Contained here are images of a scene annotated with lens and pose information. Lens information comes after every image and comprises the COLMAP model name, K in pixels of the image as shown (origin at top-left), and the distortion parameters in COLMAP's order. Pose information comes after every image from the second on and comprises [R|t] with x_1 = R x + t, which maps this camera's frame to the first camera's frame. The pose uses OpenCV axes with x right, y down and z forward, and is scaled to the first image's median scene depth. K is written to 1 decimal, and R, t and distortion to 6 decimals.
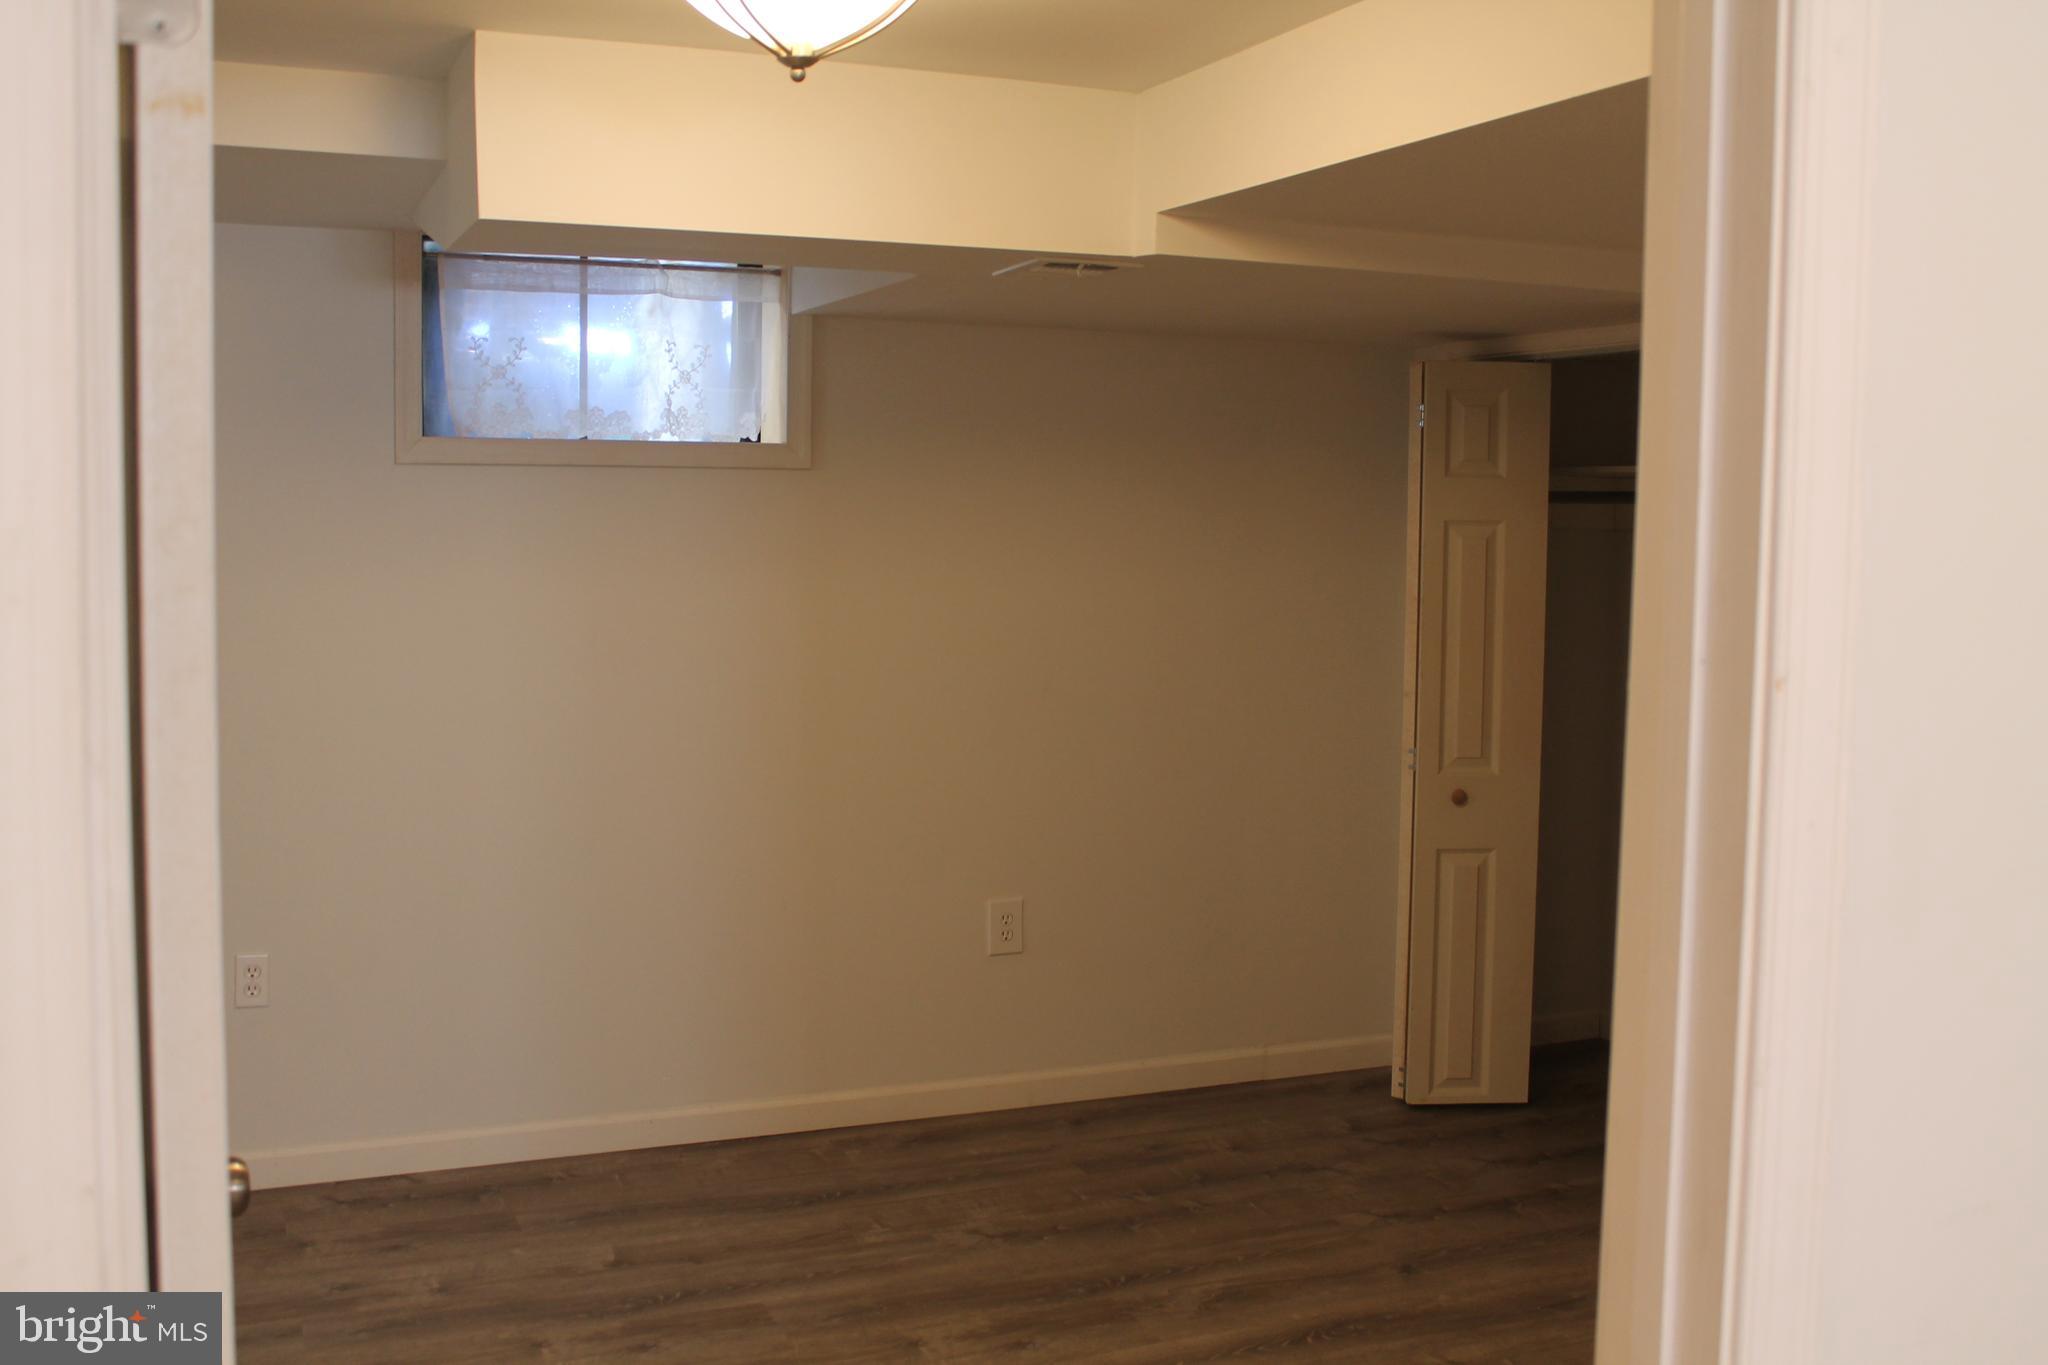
lens RADIAL K [[1959.9, 0, 1024.8], [0, 1959.9, 679.1], [0, 0, 1]] dist [-0.075307, 0.000000]
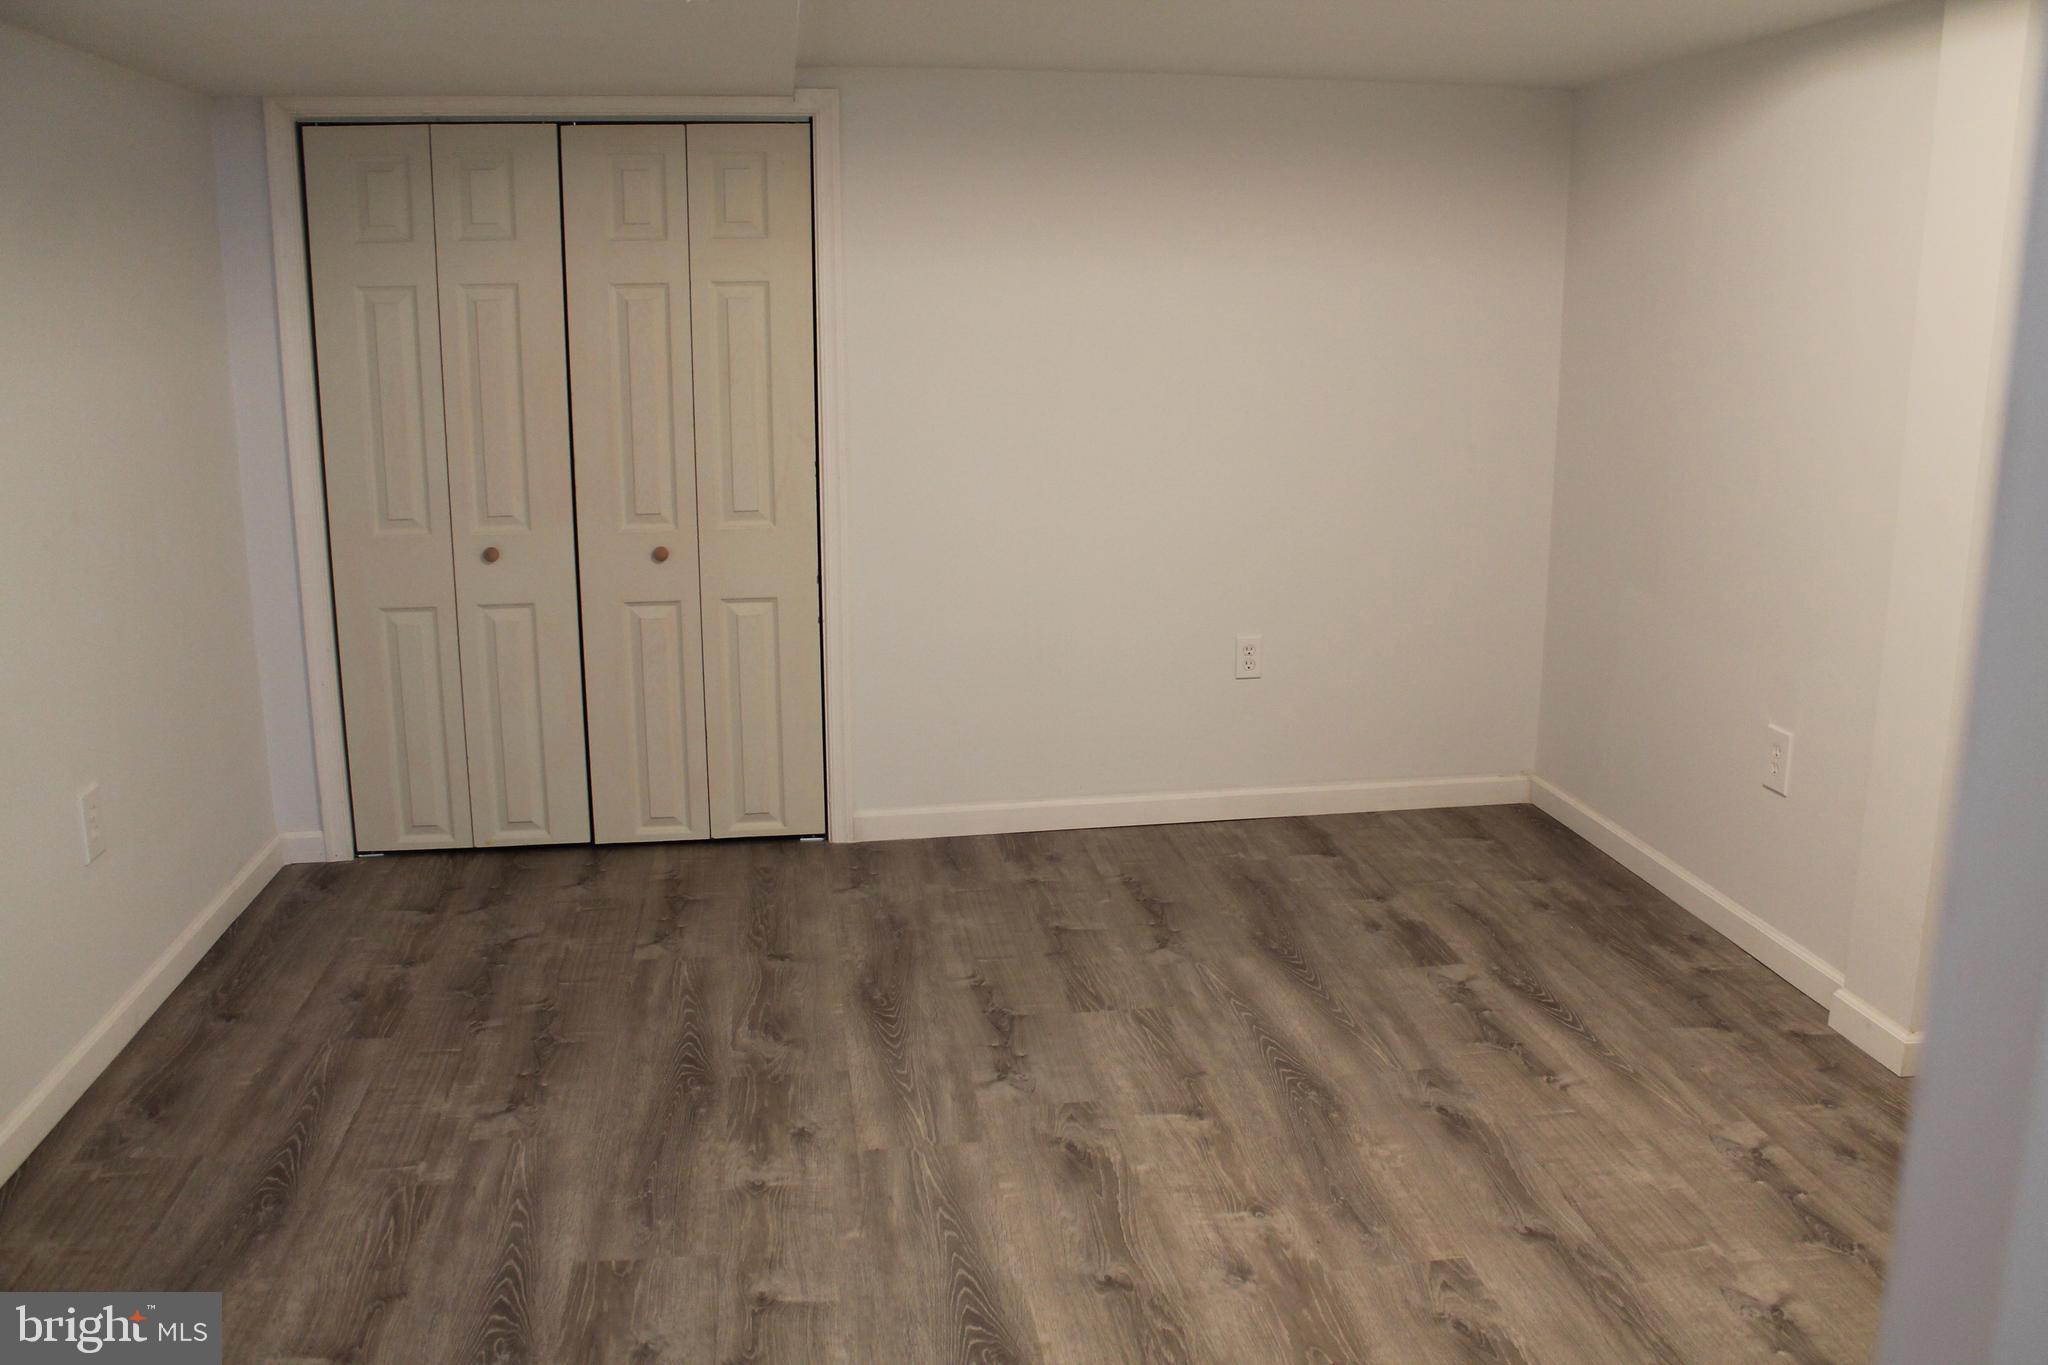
lens RADIAL K [[1728.9, 0, 1025.7], [0, 1728.9, 687.7], [0, 0, 1]] dist [-0.135355, 0.067935]
pose [[0.257409, -0.223257, 0.940158, -0.637993], [0.077932, 0.974571, 0.210091, -0.042073], [-0.963155, 0.019189, 0.268262, 0.572398]]
